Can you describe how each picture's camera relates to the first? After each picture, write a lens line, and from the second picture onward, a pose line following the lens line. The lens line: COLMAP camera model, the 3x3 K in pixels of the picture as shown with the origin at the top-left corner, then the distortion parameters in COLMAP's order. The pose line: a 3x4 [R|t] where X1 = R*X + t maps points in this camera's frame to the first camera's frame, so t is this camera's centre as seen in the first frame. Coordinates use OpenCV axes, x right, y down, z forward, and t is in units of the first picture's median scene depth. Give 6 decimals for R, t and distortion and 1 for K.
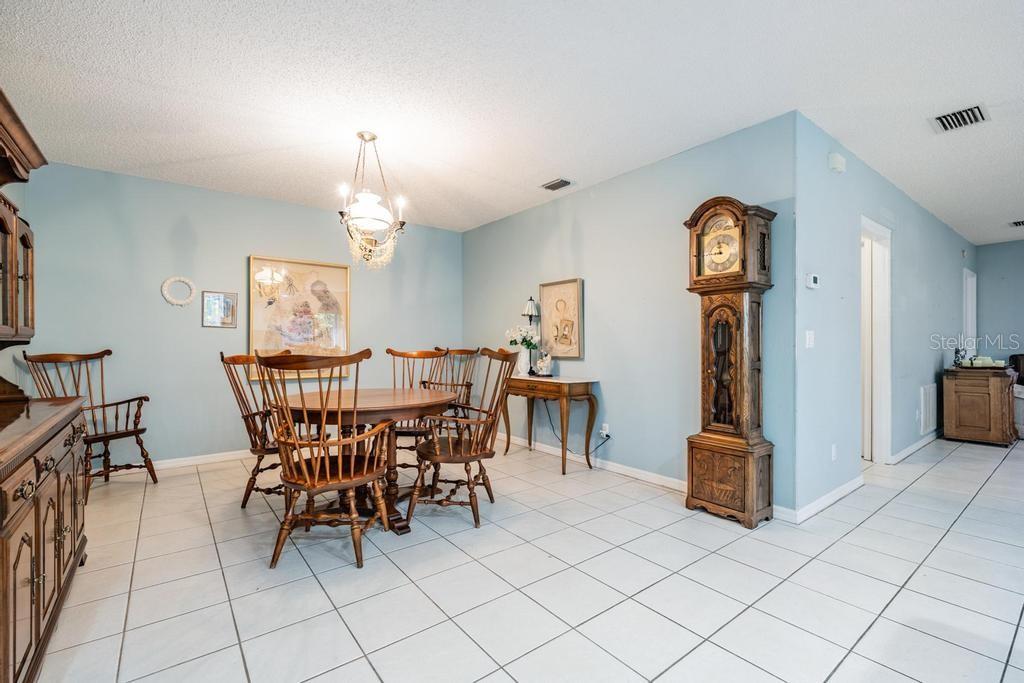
lens RADIAL K [[454.3, 0, 507.8], [0, 454.3, 338.3], [0, 0, 1]] dist [0.002839, -0.001583]
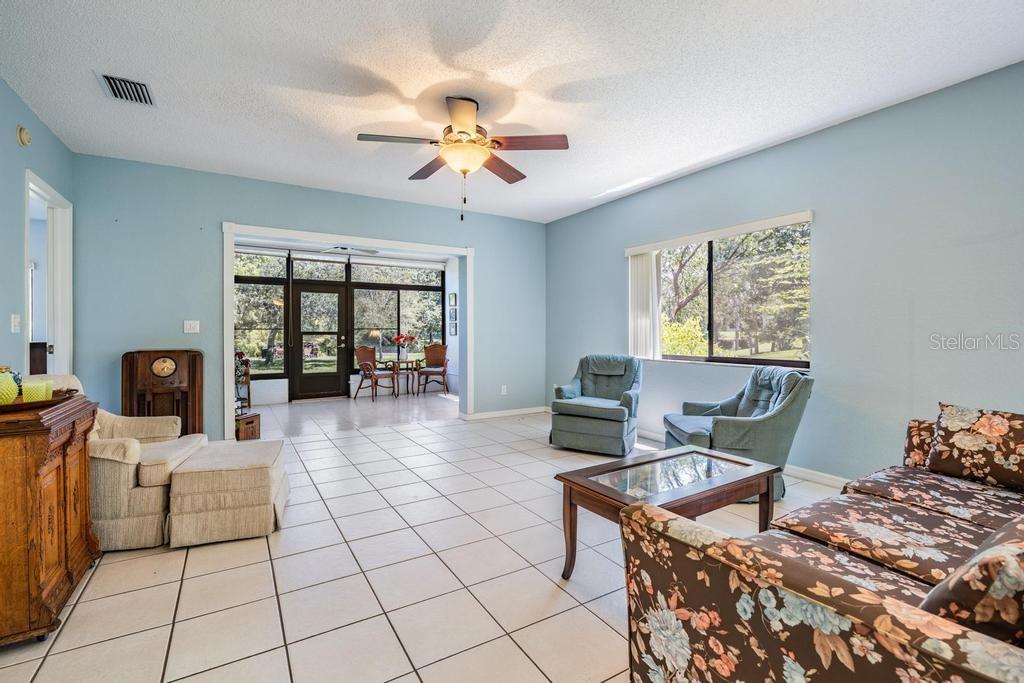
lens RADIAL K [[454.3, 0, 508.4], [0, 454.3, 332.5], [0, 0, 1]] dist [0.002839, -0.001583]
pose [[0.112337, -0.003294, 0.993665, 1.150338], [-0.009750, 0.999943, 0.004417, 0.007614], [-0.993622, -0.010184, 0.112298, 0.889096]]
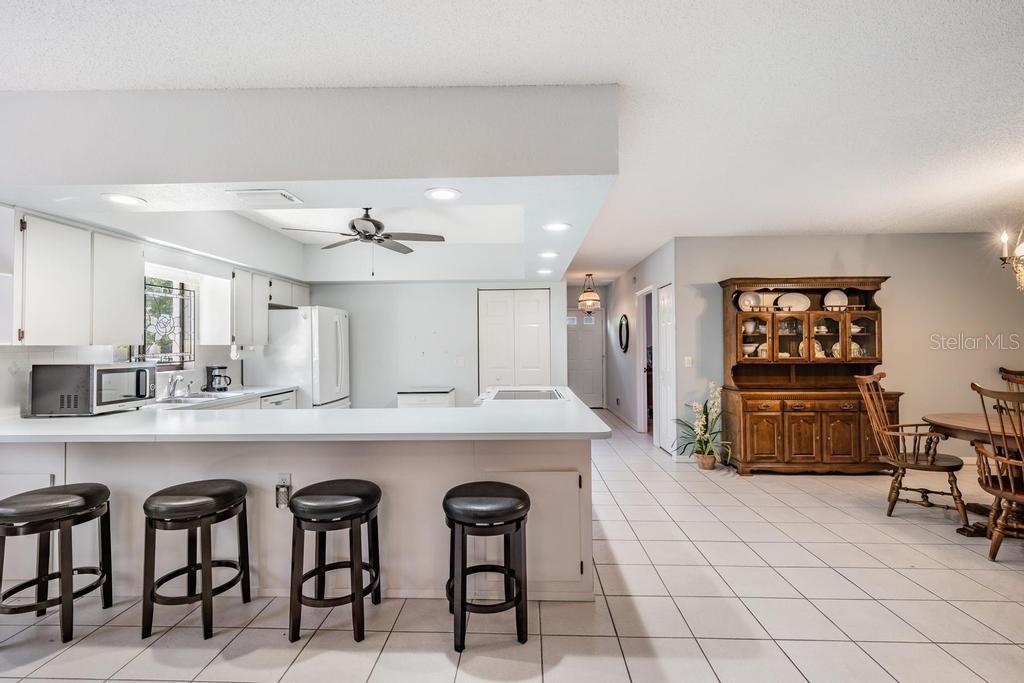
lens RADIAL K [[454.3, 0, 514.9], [0, 454.3, 340.1], [0, 0, 1]] dist [0.002839, -0.001583]
pose [[-0.634806, -0.006337, -0.772646, 1.177580], [0.014089, 0.999705, -0.019775, -0.059194], [0.772543, -0.023439, -0.634530, 0.698014]]
